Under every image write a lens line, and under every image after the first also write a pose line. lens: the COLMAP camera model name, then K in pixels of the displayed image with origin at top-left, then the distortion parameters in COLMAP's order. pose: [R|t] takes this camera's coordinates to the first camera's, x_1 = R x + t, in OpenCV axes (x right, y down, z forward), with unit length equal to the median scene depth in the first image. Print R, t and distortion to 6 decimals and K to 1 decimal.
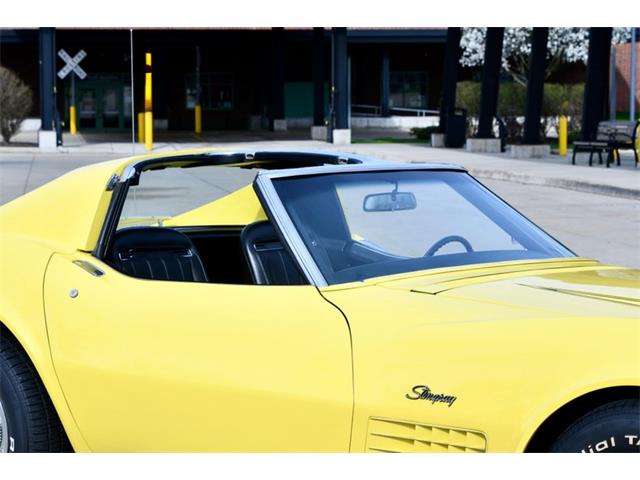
lens RADIAL K [[2061.6, 0, 340.0], [0, 2061.6, 288.3], [0, 0, 1]] dist [0.087600, 0.000000]
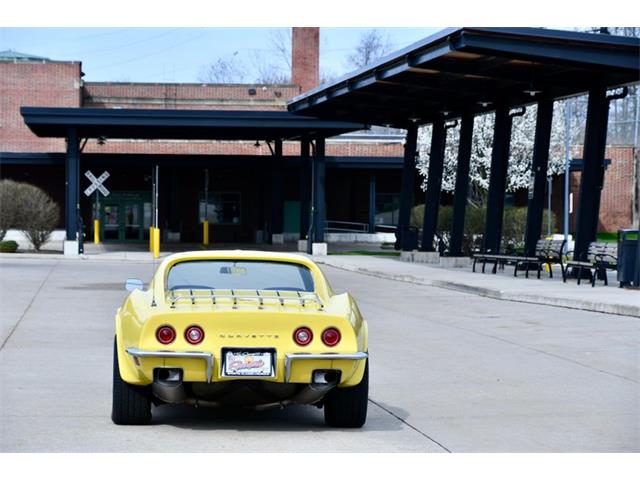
lens RADIAL K [[1927.1, 0, 302.4], [0, 1927.1, 265.5], [0, 0, 1]] dist [0.140606, 0.000000]
pose [[0.999570, 0.014592, -0.025427, 0.018858], [-0.016226, 0.997734, -0.065293, 0.008030], [0.024417, 0.065677, 0.997542, -0.098786]]
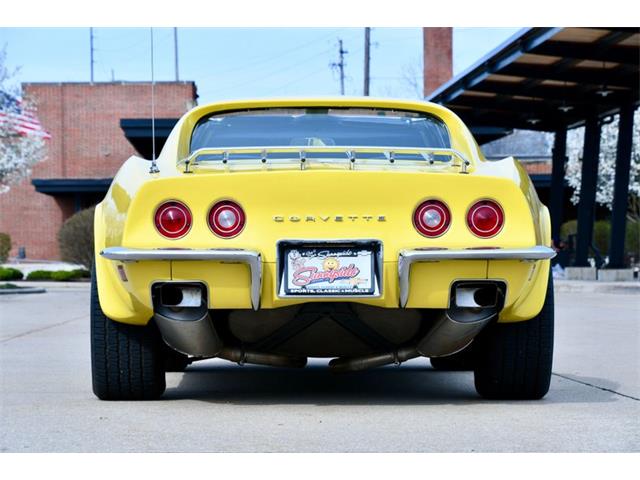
lens RADIAL K [[2061.6, 0, 337.7], [0, 2061.6, 262.0], [0, 0, 1]] dist [0.087600, 0.000000]
pose [[0.997183, -0.006968, -0.074680, 0.017894], [0.000501, 0.996272, -0.086265, 0.011836], [0.075003, 0.085984, 0.993469, -0.046917]]
